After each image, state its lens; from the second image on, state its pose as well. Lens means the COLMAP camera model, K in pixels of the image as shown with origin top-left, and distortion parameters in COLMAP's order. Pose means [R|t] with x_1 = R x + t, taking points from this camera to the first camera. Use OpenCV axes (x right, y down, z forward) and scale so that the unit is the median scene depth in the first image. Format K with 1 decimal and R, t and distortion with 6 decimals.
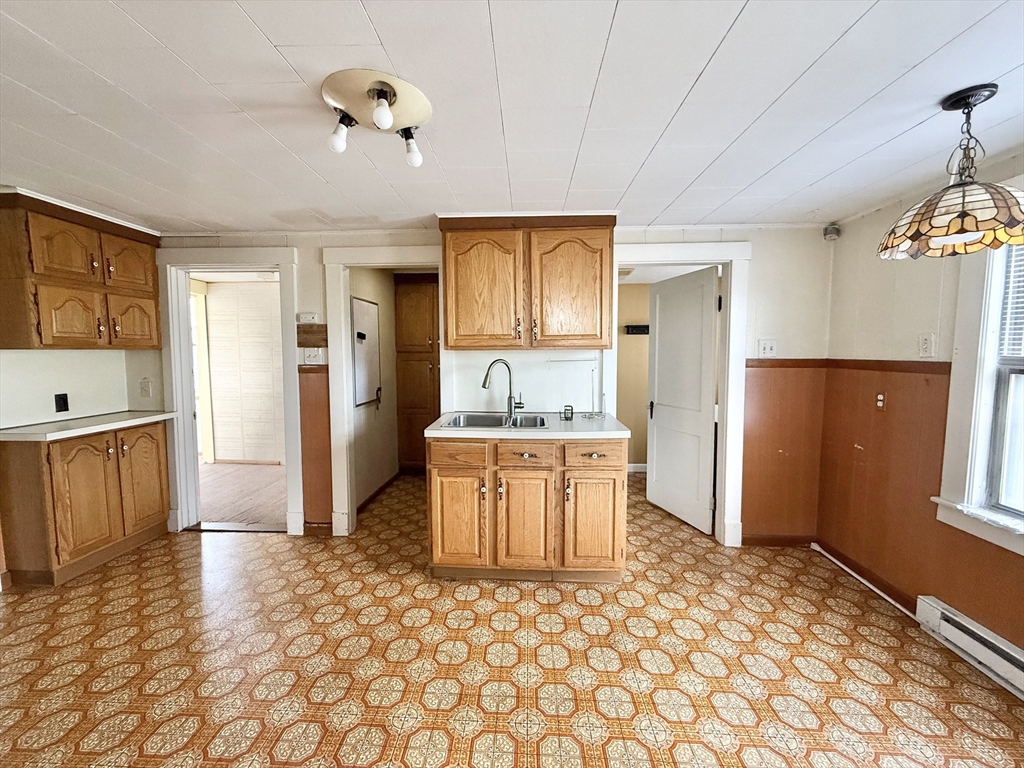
lens RADIAL K [[409.3, 0, 509.1], [0, 409.3, 383.7], [0, 0, 1]] dist [0.002647, 0.000310]
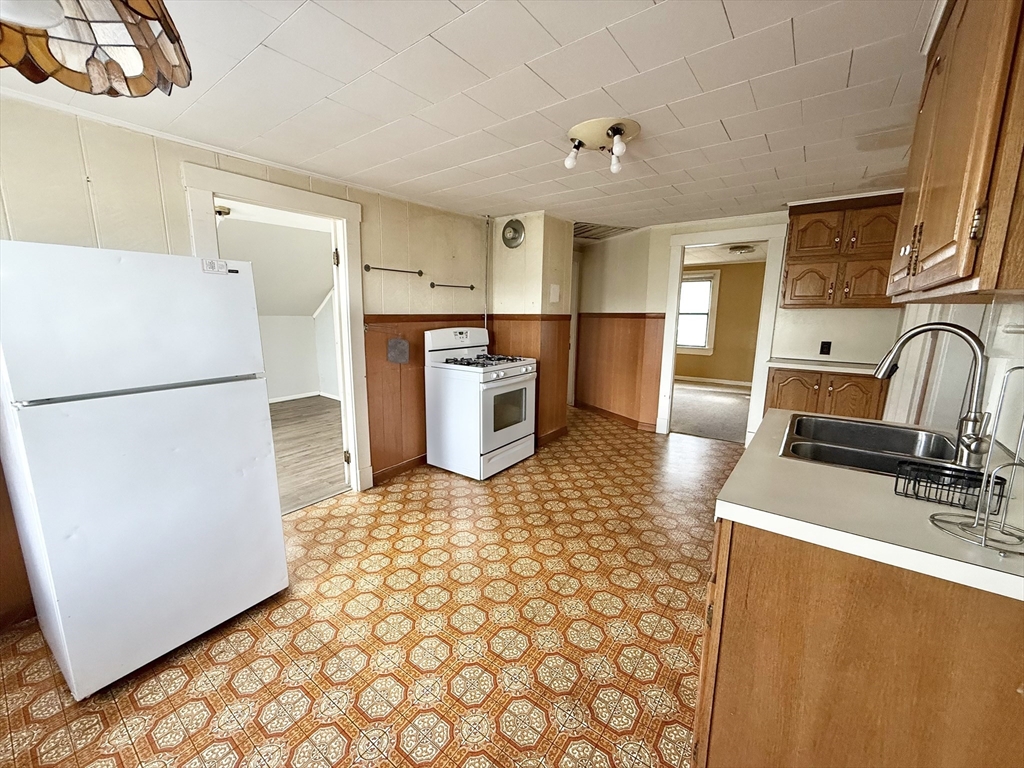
lens RADIAL K [[409.3, 0, 509.1], [0, 409.3, 383.7], [0, 0, 1]] dist [0.002647, 0.000310]
pose [[-0.560951, 0.141353, -0.815692, 0.646464], [-0.070119, 0.973661, 0.216949, -0.061336], [0.824874, 0.178893, -0.536264, 0.915980]]
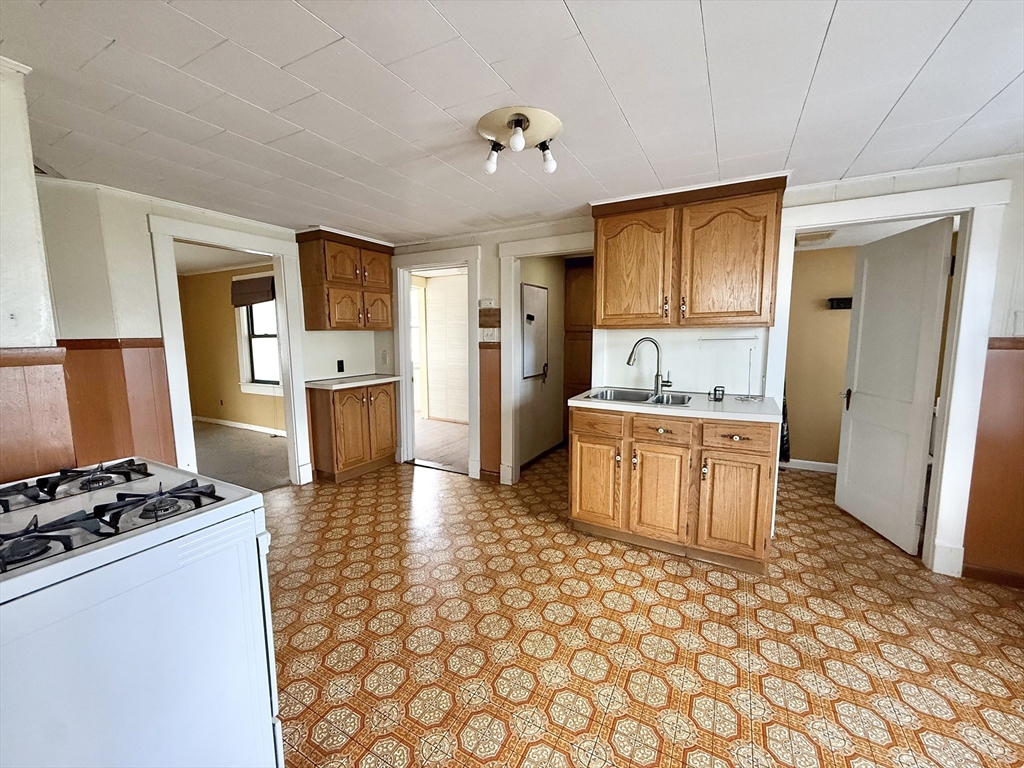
lens RADIAL K [[409.3, 0, 509.1], [0, 409.3, 383.7], [0, 0, 1]] dist [0.002647, 0.000310]
pose [[0.898788, 0.050978, -0.435409, 0.126788], [-0.030825, 0.998106, 0.053229, 0.012437], [0.437298, -0.034420, 0.898658, -0.083907]]
